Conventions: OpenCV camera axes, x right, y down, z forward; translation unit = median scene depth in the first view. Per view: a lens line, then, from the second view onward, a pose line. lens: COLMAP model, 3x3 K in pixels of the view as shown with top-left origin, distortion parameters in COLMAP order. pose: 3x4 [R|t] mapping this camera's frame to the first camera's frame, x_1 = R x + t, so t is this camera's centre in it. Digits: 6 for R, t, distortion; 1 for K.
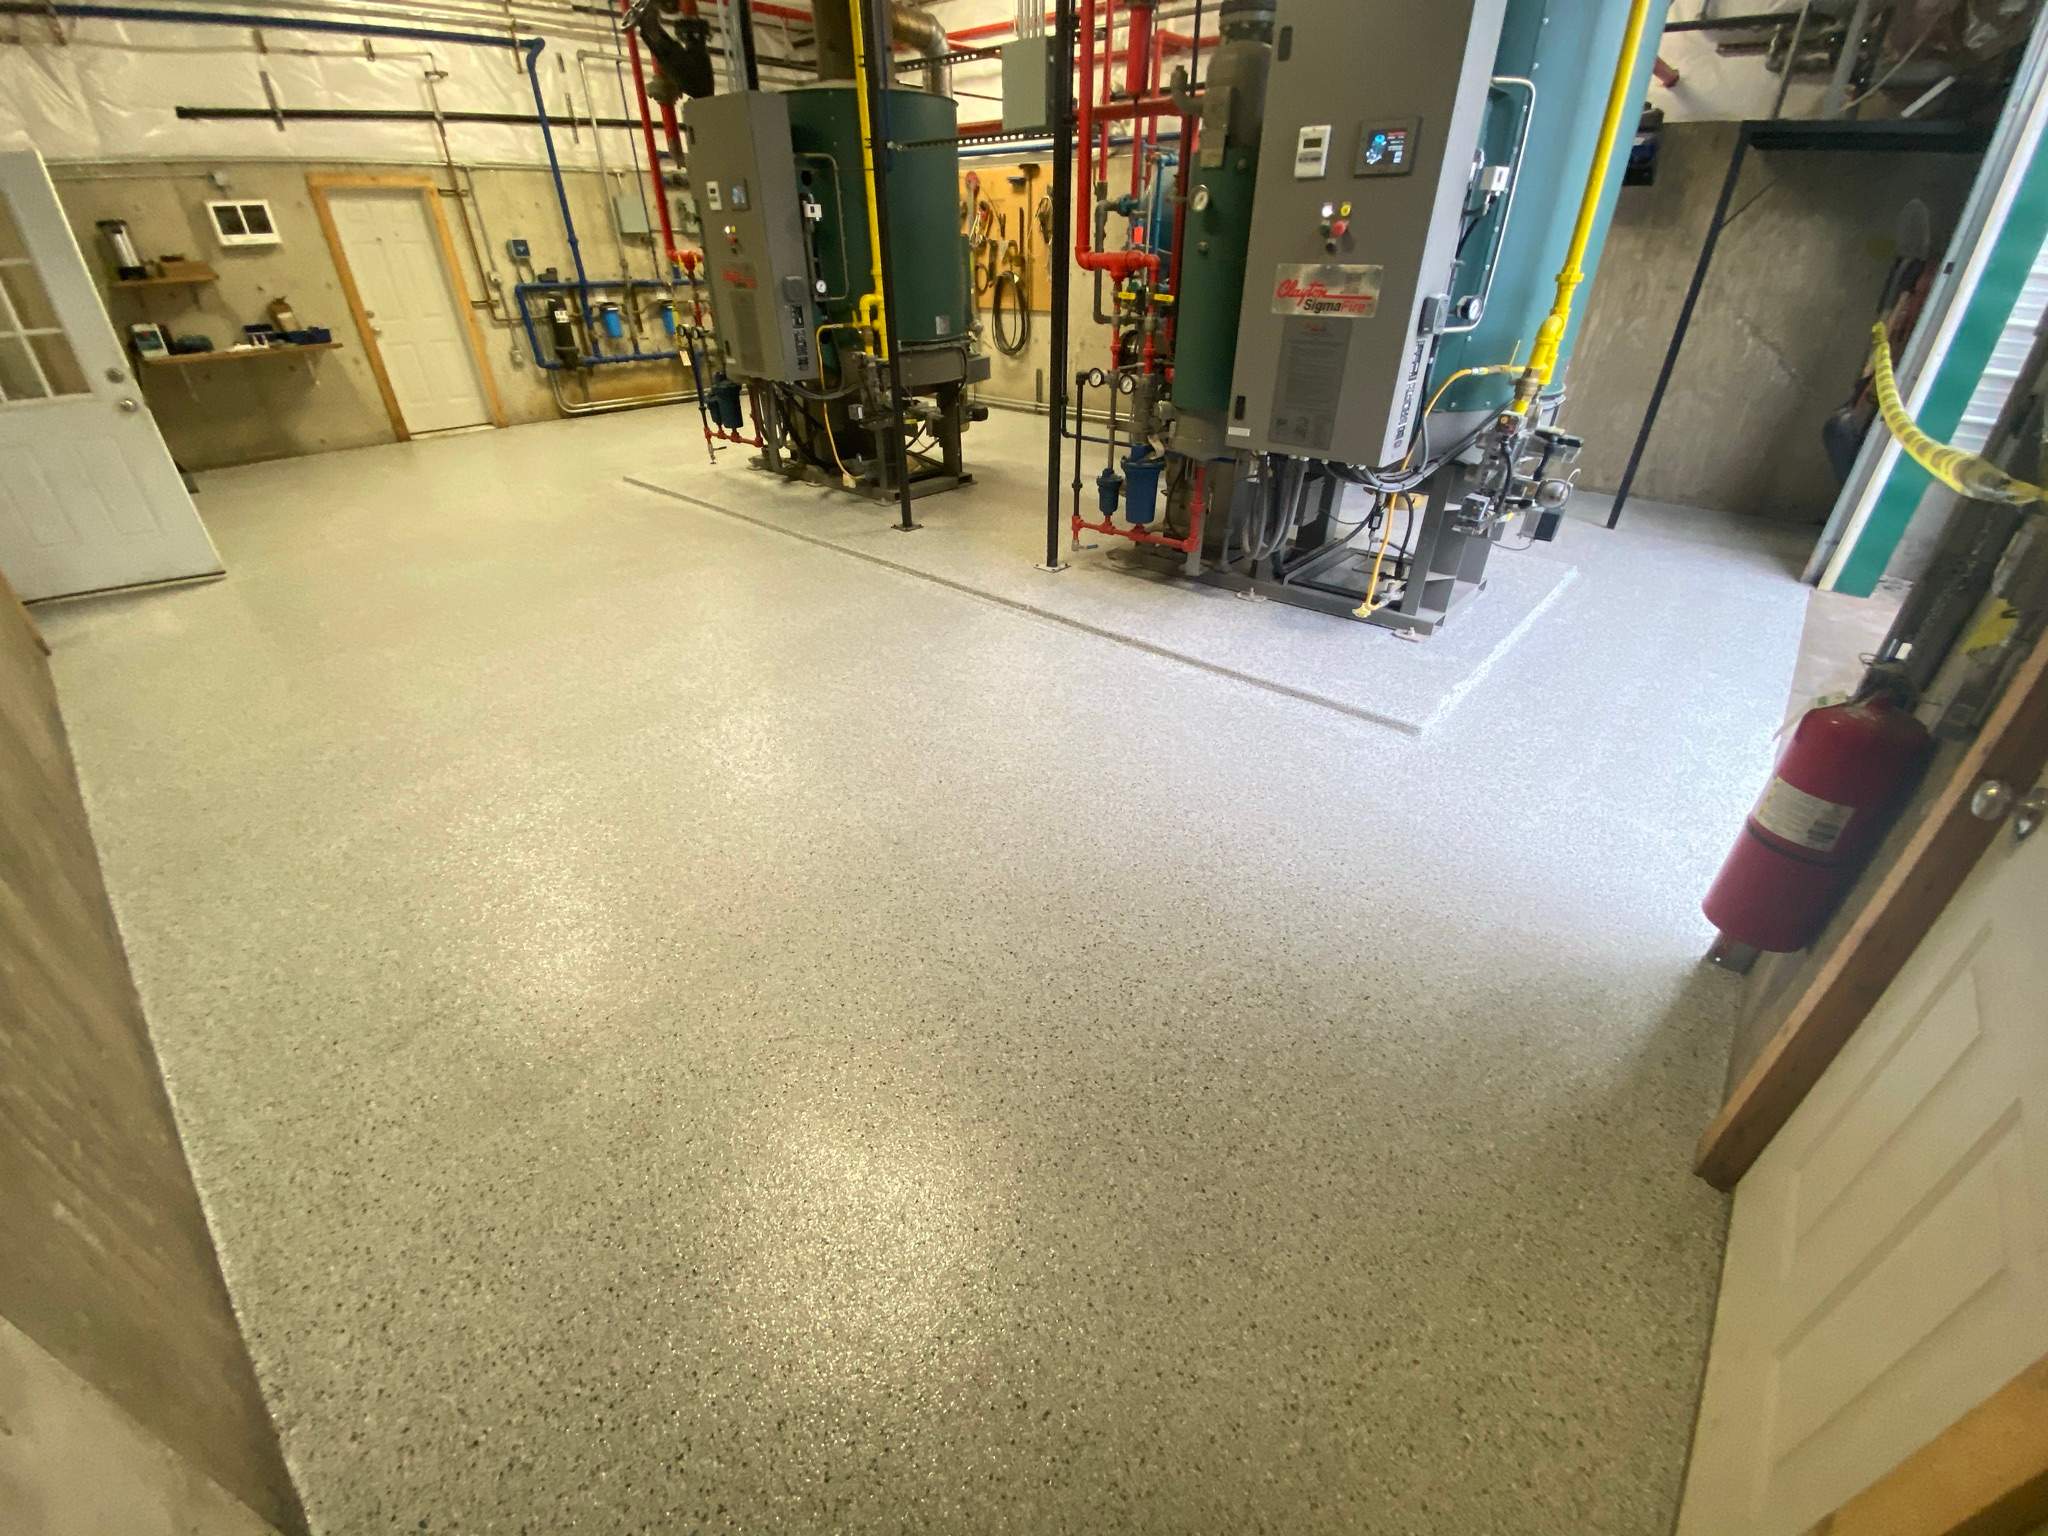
lens RADIAL K [[827.6, 0, 1024.0], [0, 827.6, 768.0], [0, 0, 1]] dist [0.015343, -0.018492]
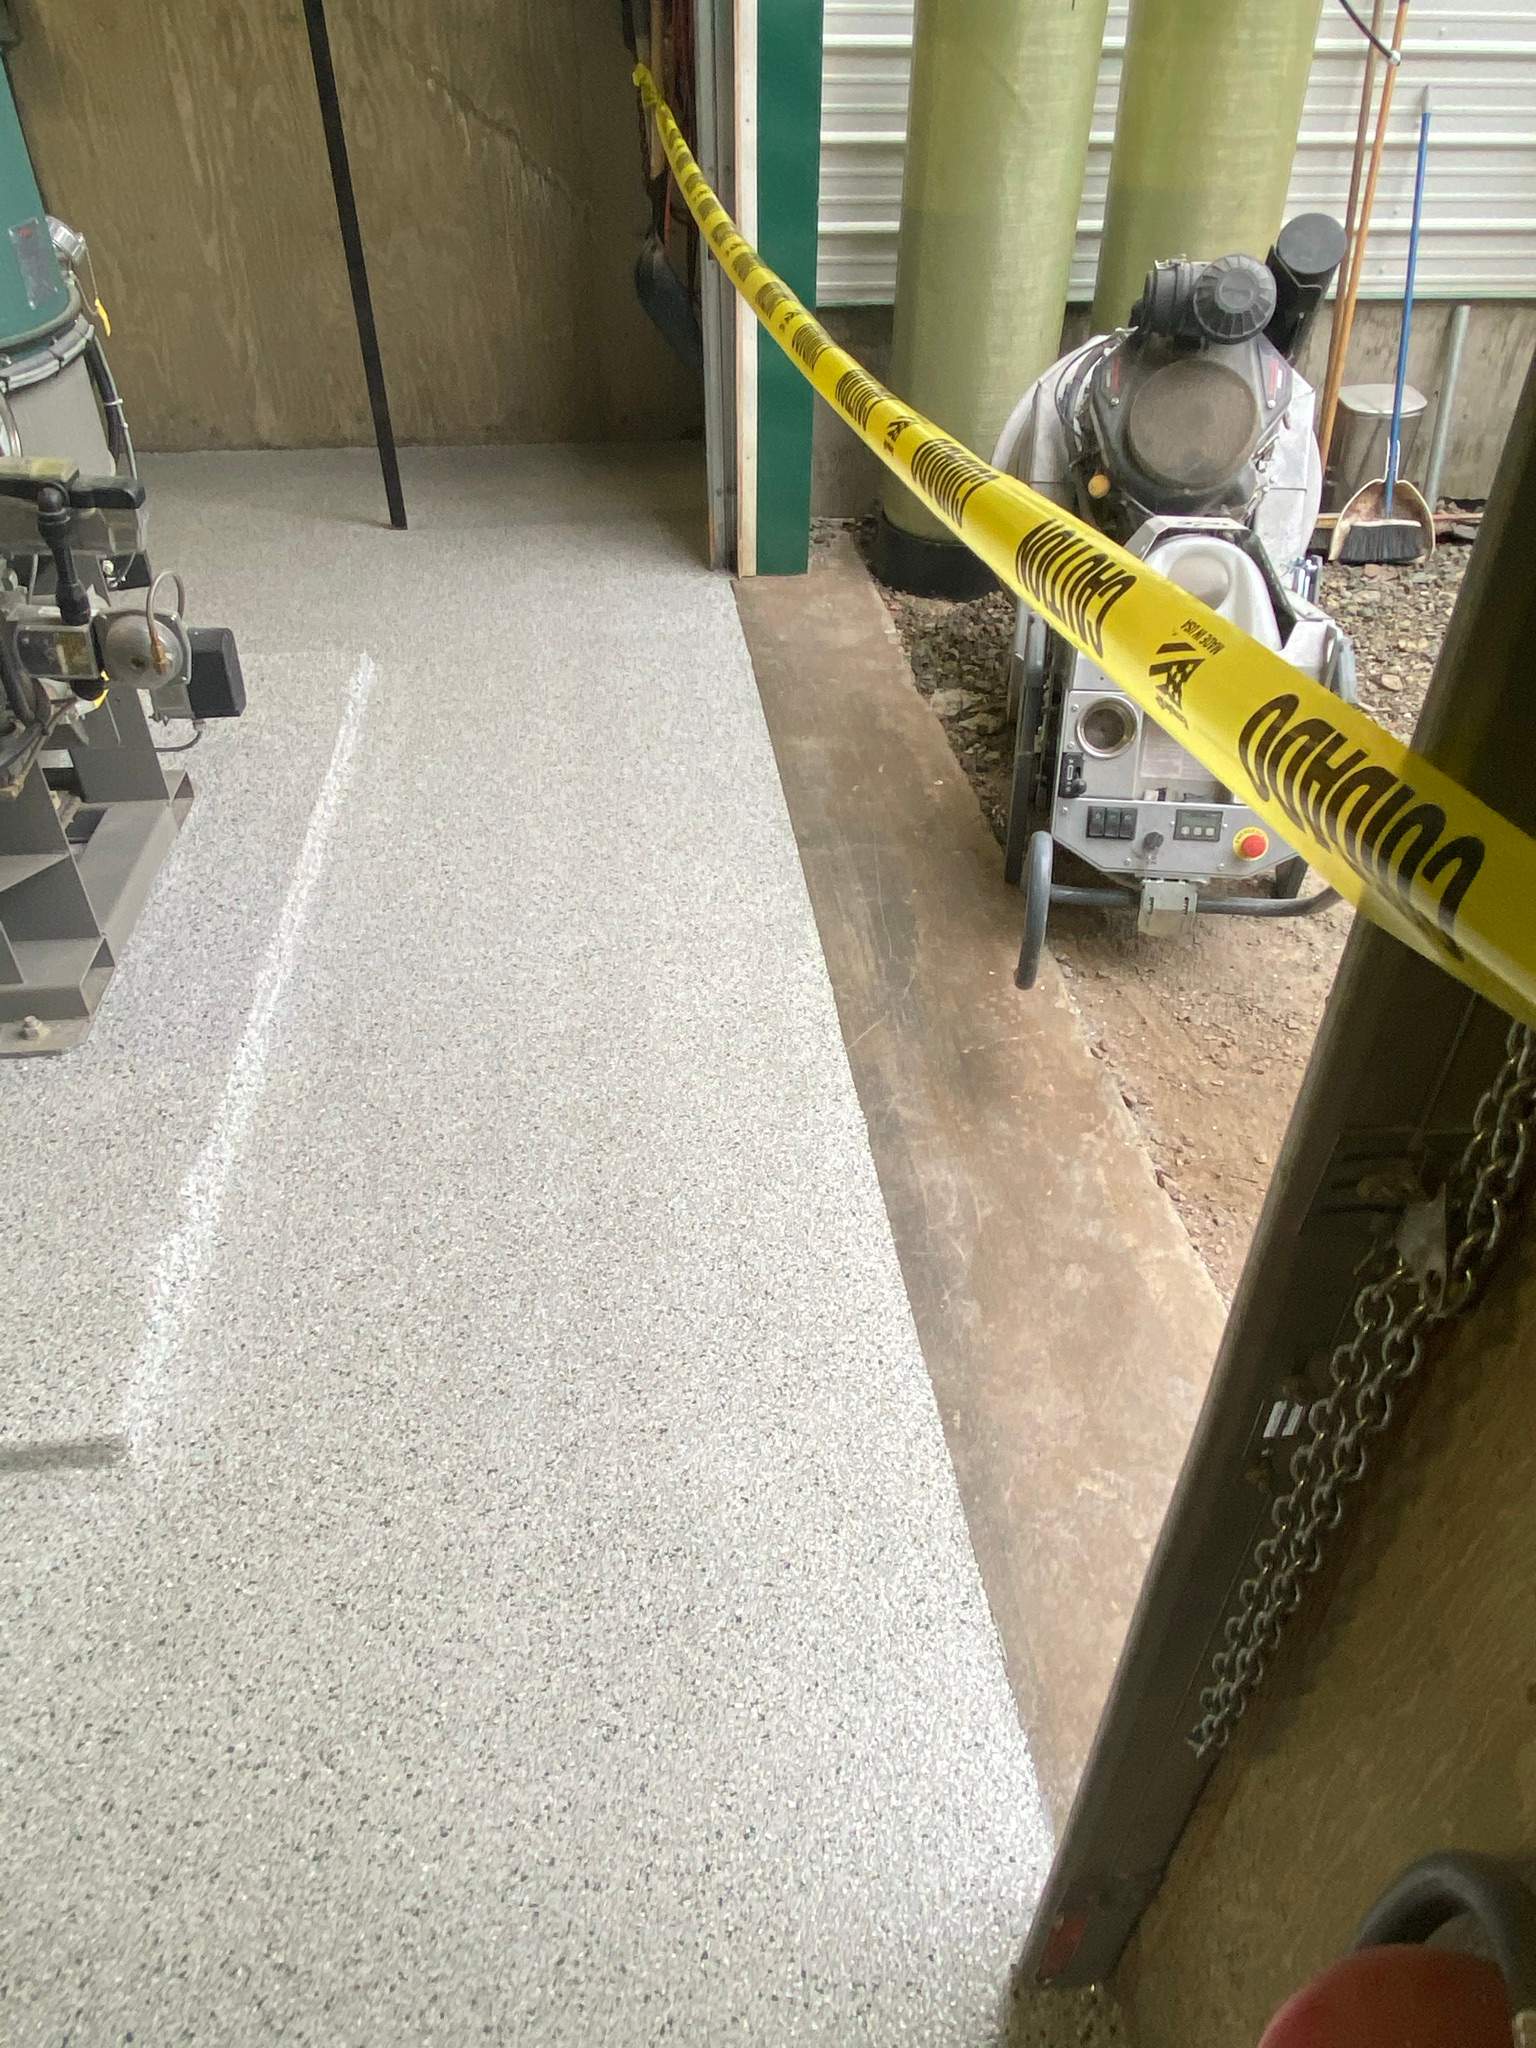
lens RADIAL K [[1315.3, 0, 768.0], [0, 1315.3, 1024.0], [0, 0, 1]] dist [0.079346, -0.094772]
pose [[0.673189, -0.450871, 0.586116, 0.322921], [0.383906, 0.890524, 0.244097, -0.175694], [-0.632007, 0.060690, 0.772583, 0.321863]]
